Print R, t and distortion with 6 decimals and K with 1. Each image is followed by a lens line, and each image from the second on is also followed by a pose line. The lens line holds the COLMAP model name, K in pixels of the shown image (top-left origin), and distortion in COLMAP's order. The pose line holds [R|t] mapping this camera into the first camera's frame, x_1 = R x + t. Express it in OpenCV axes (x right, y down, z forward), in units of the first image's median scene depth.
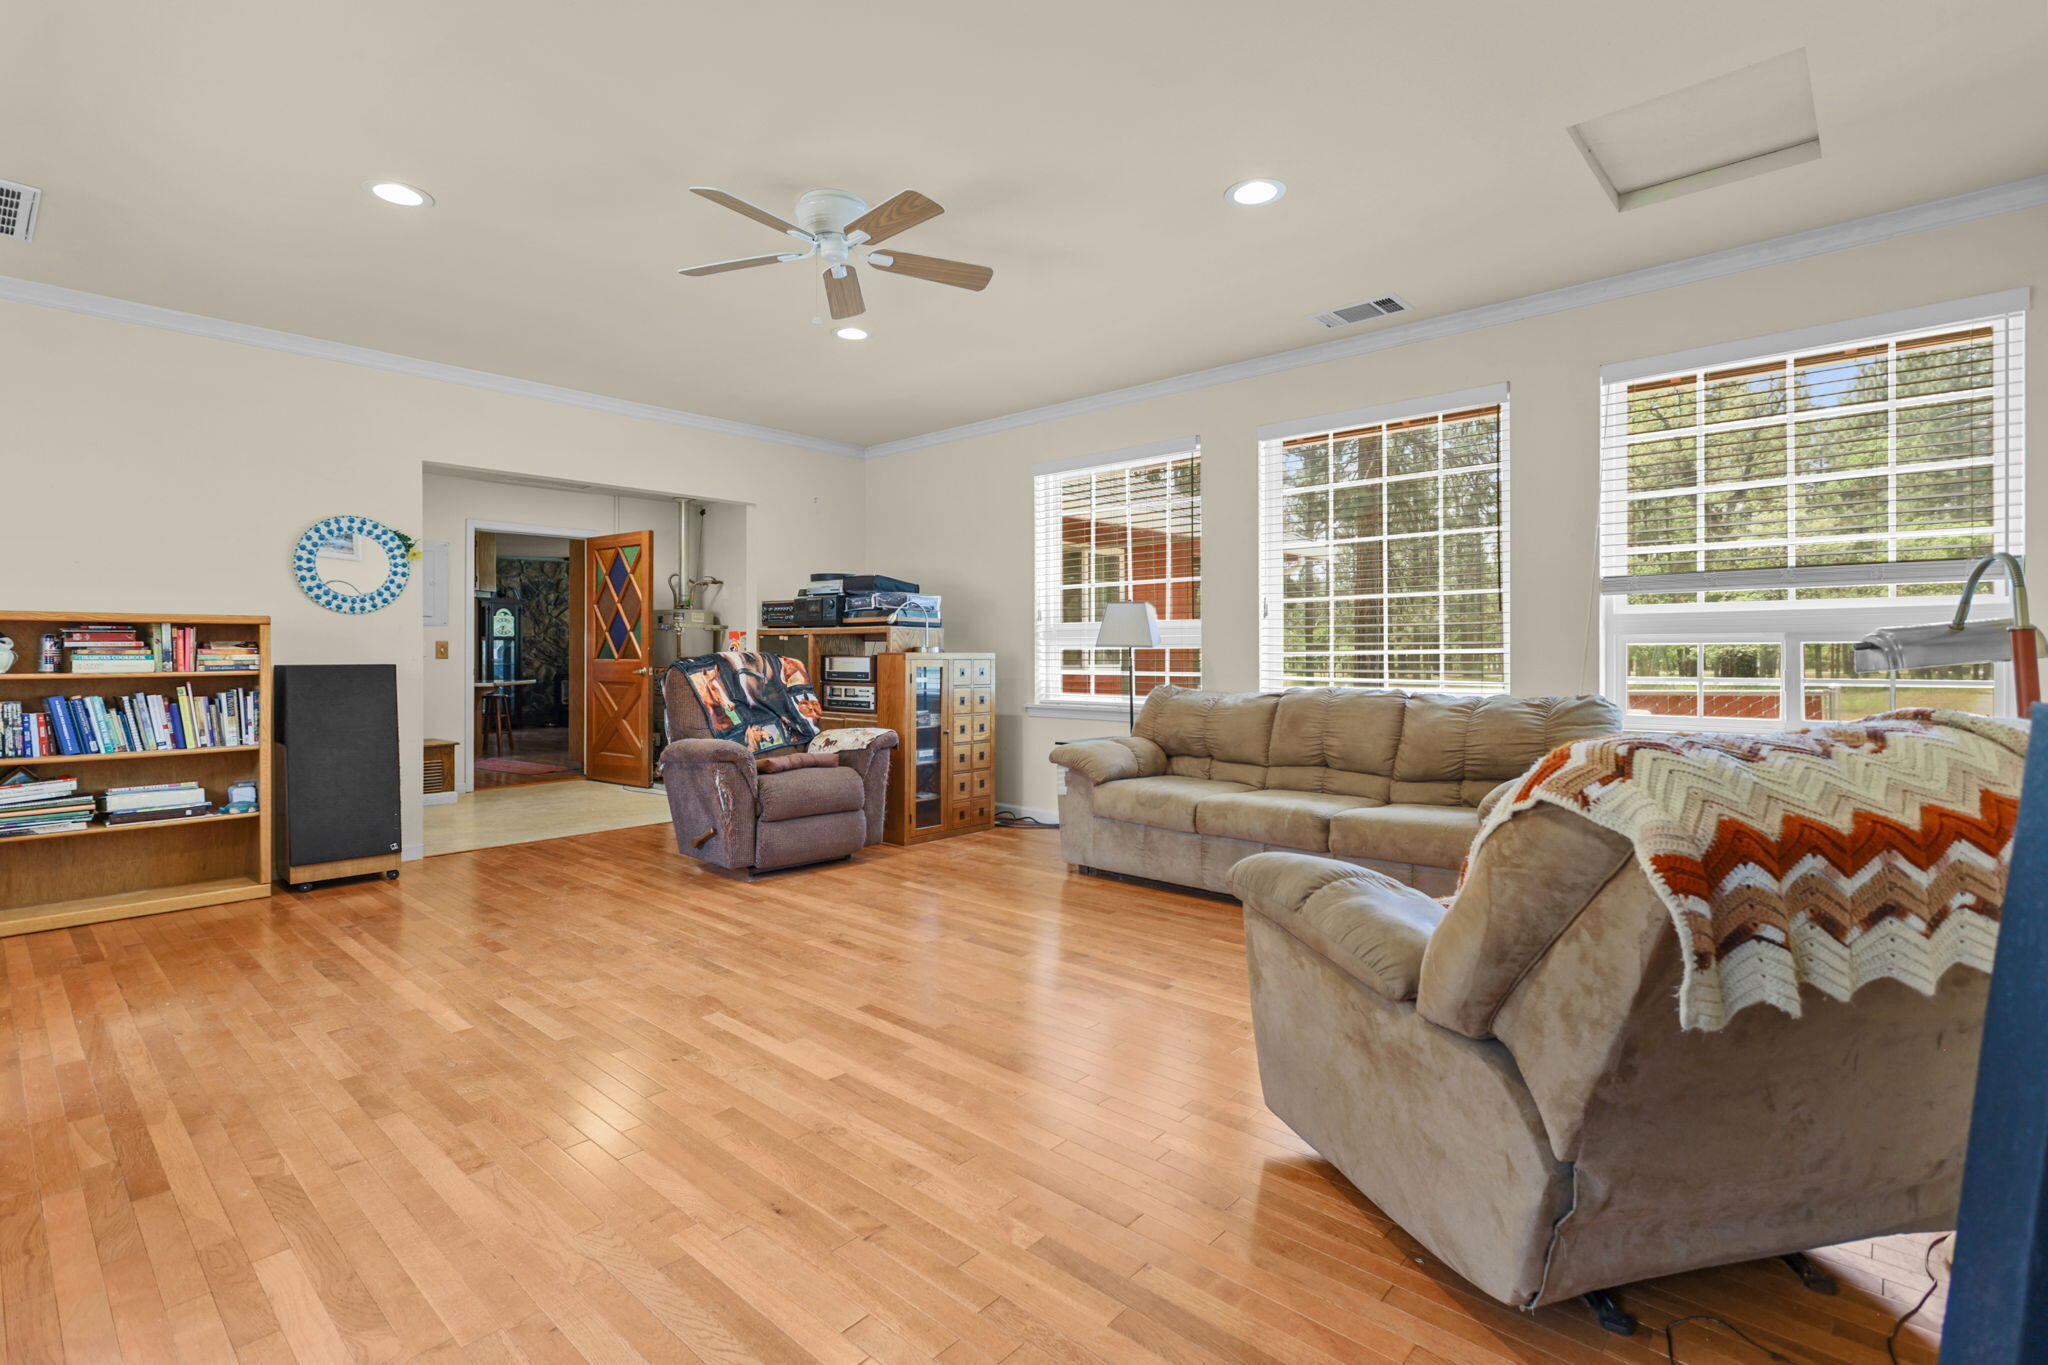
lens RADIAL K [[955.7, 0, 1021.2], [0, 955.7, 674.9], [0, 0, 1]] dist [0.001856, 0.000950]
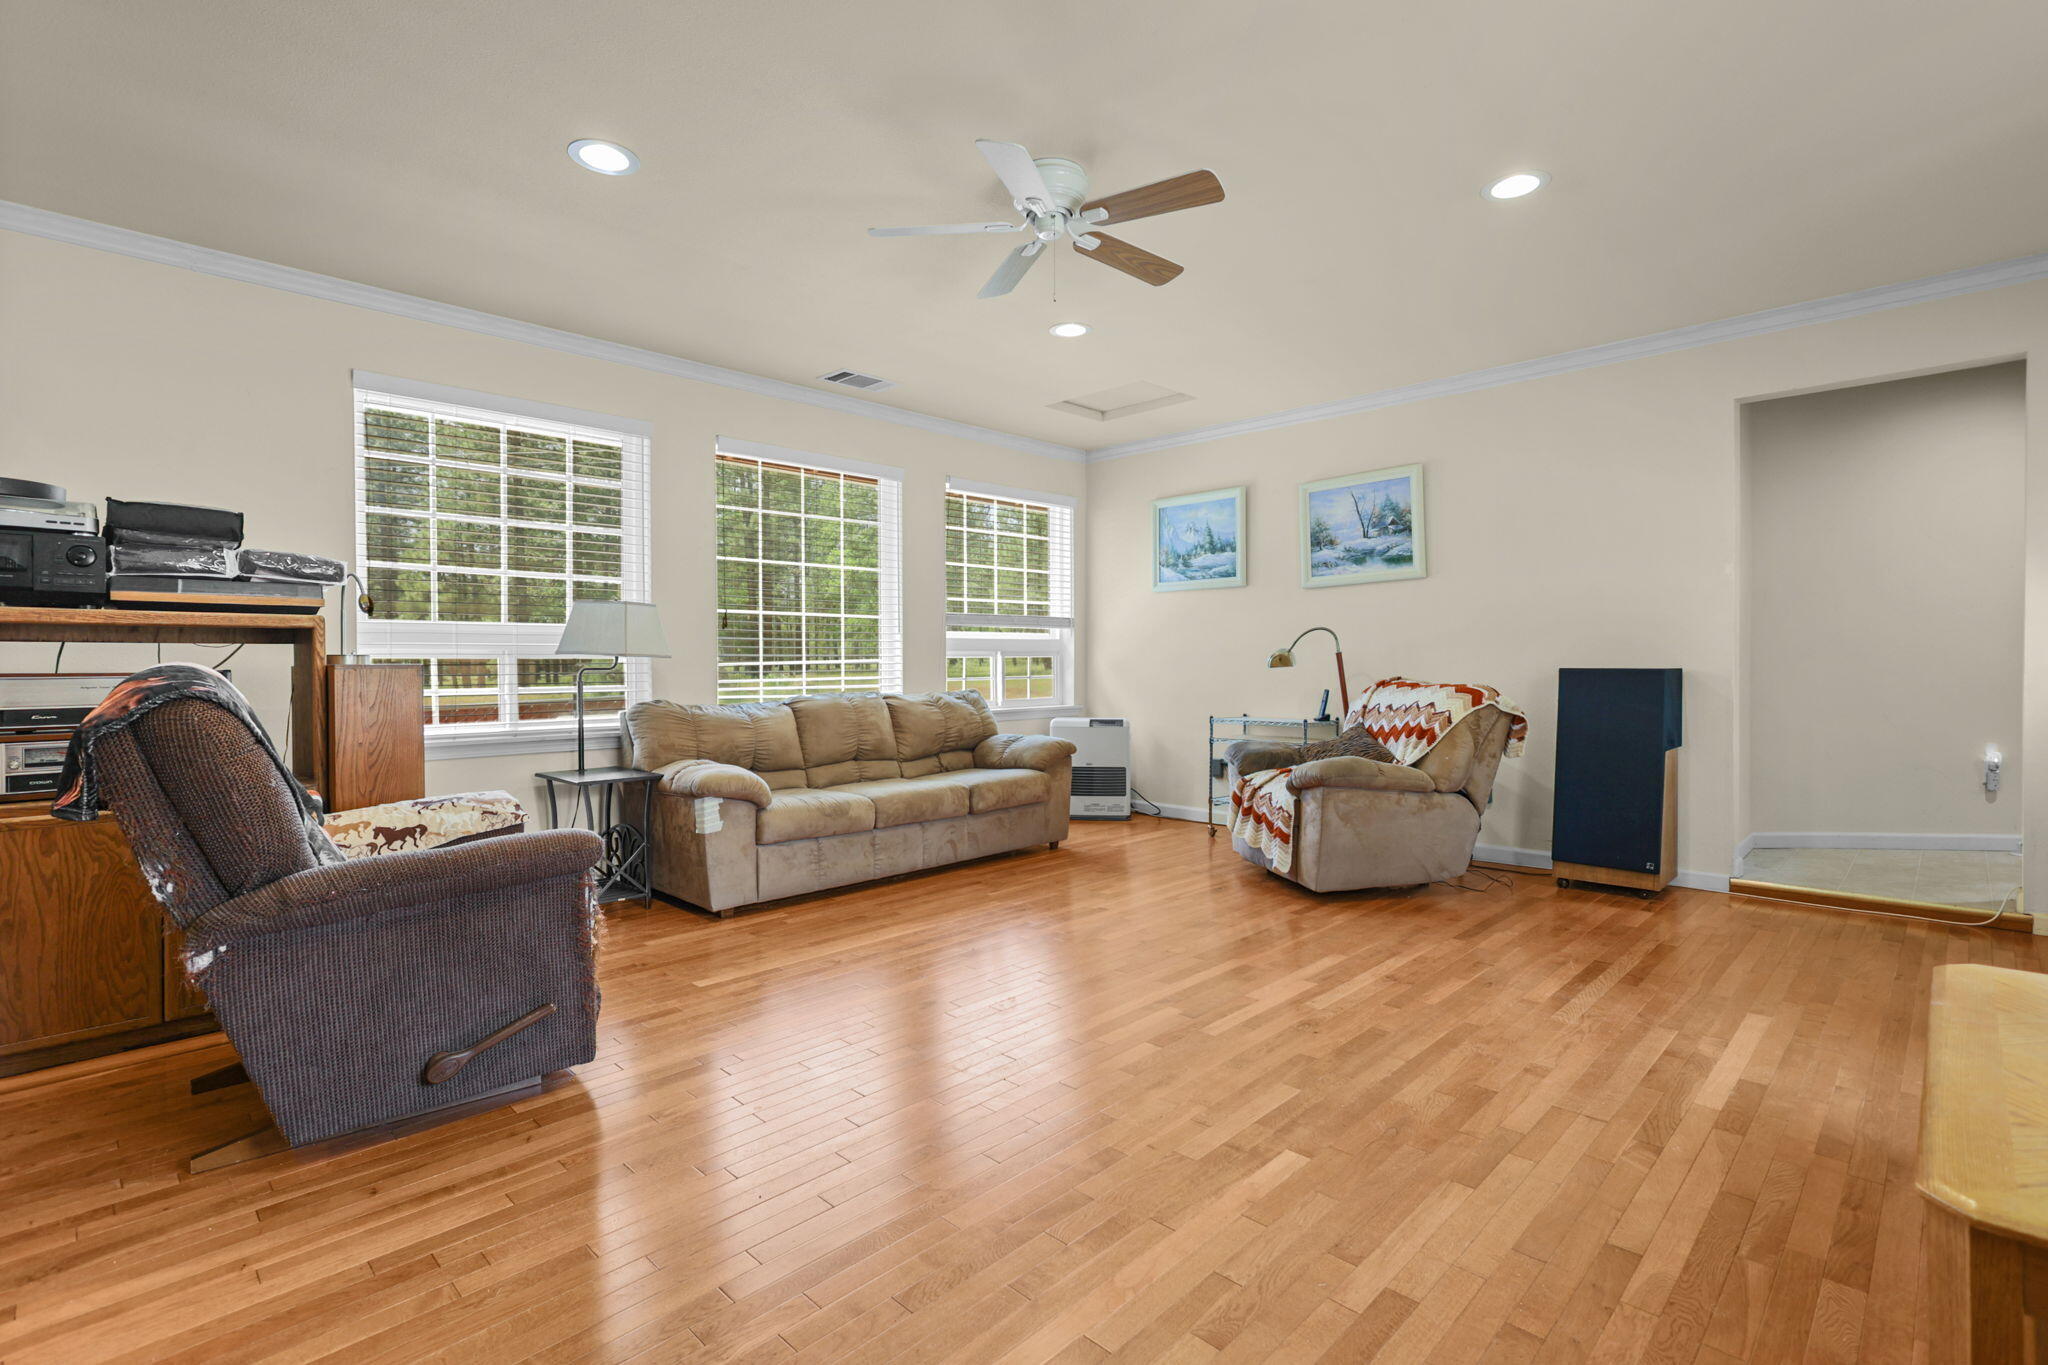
lens RADIAL K [[955.7, 0, 1021.2], [0, 955.7, 674.9], [0, 0, 1]] dist [0.001856, 0.000950]
pose [[0.046634, -0.012687, 0.998831, -0.914646], [0.028379, 0.999533, 0.011371, -0.017067], [-0.998509, 0.027816, 0.046972, 0.796103]]
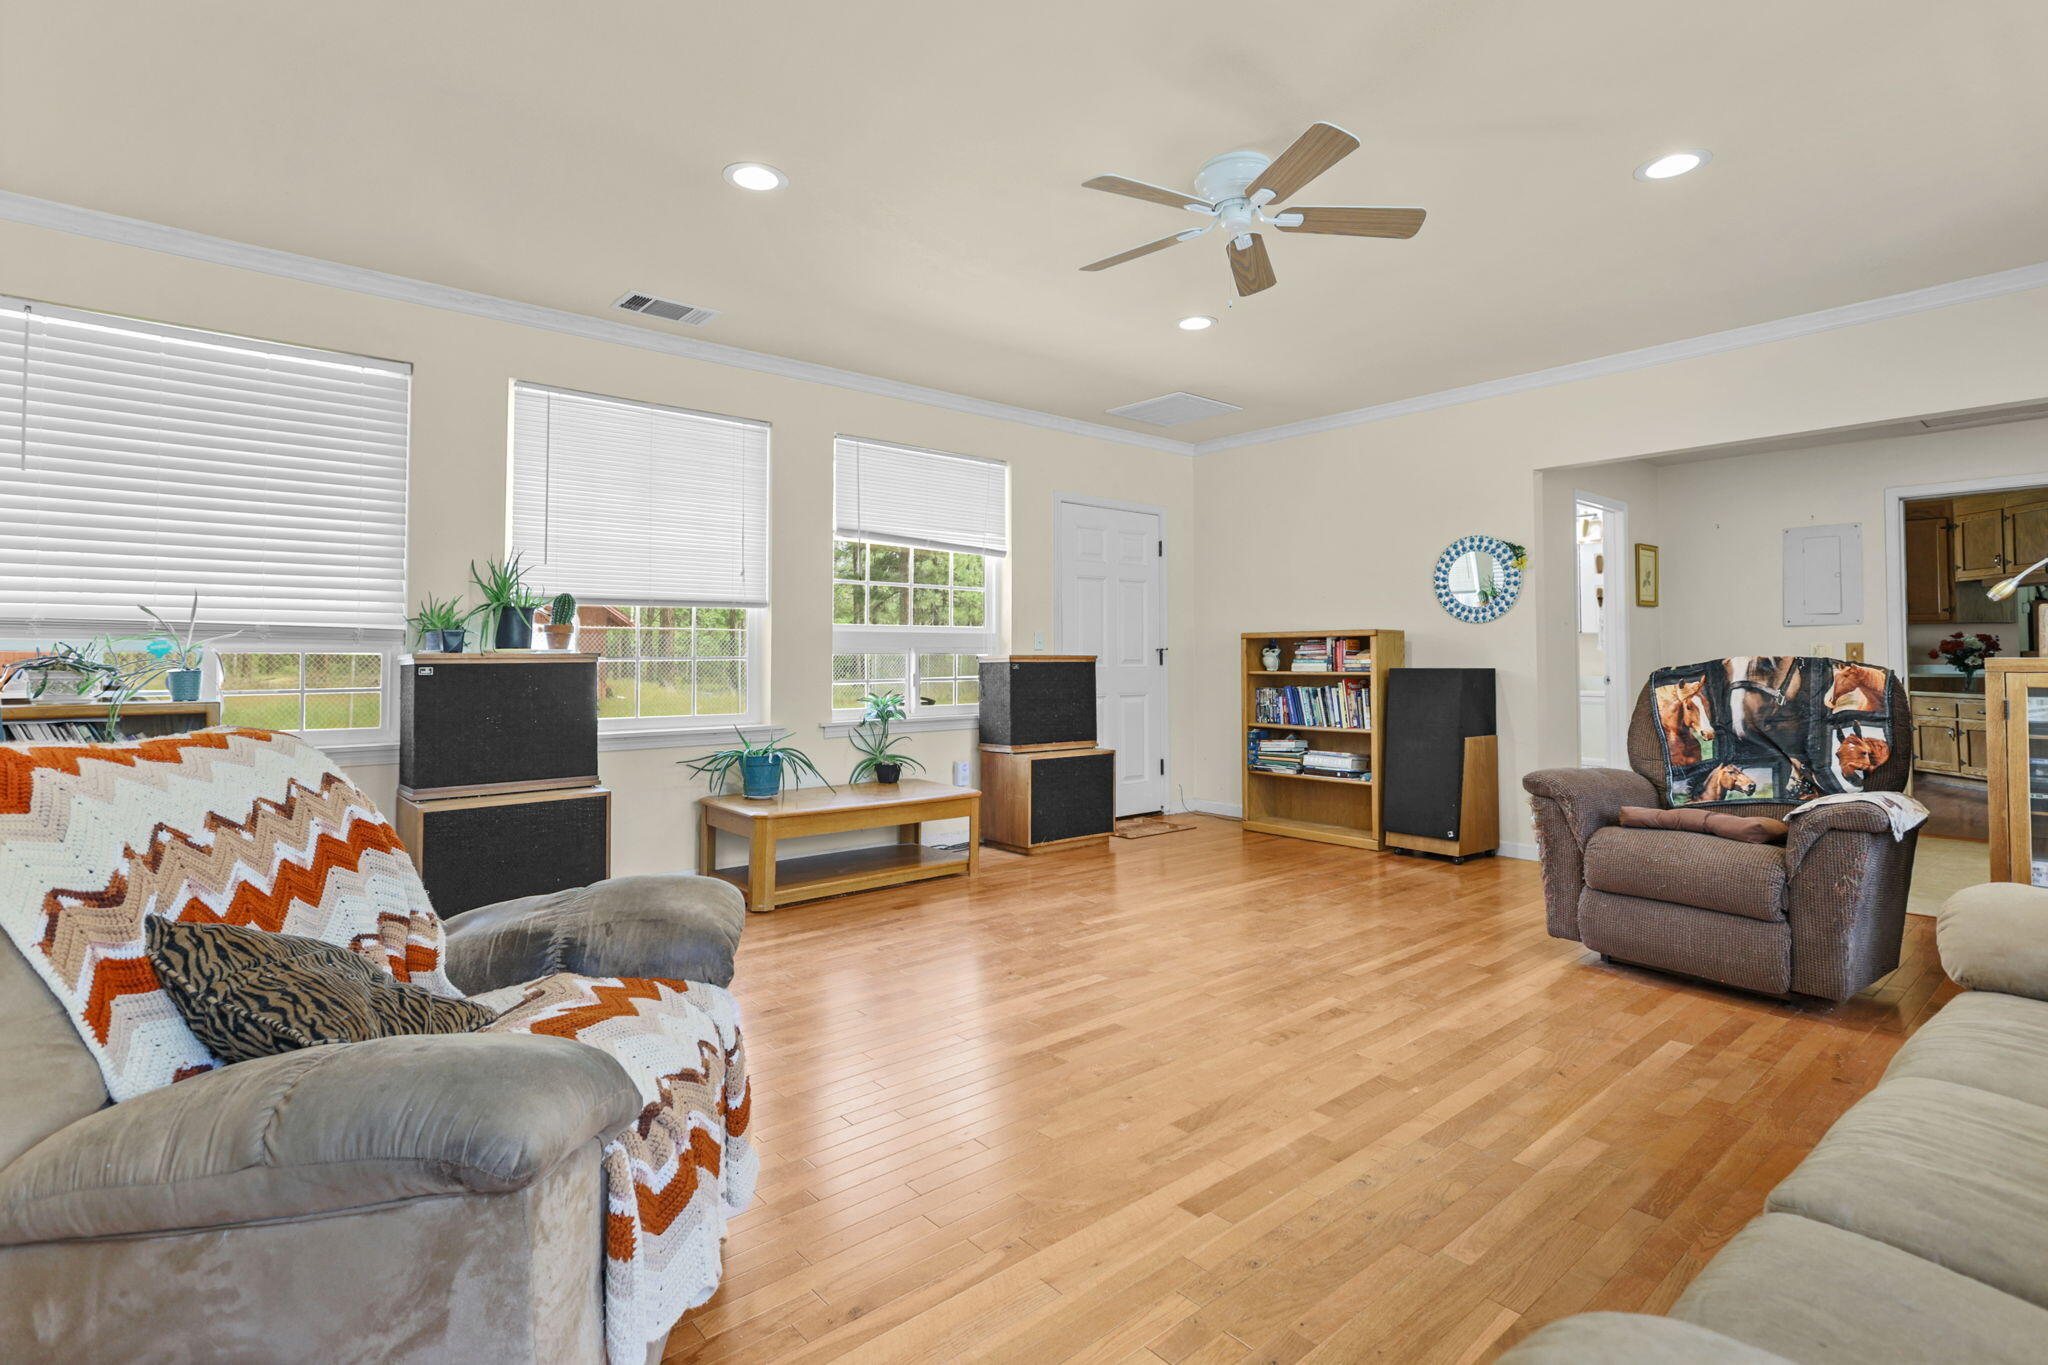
lens RADIAL K [[994.1, 0, 1029.9], [0, 994.1, 650.0], [0, 0, 1]] dist [0.000380, 0.000206]
pose [[-0.115760, -0.007241, -0.993251, 0.600909], [-0.021906, 0.999749, -0.004735, -0.018422], [0.993036, 0.021210, -0.115890, 0.726035]]
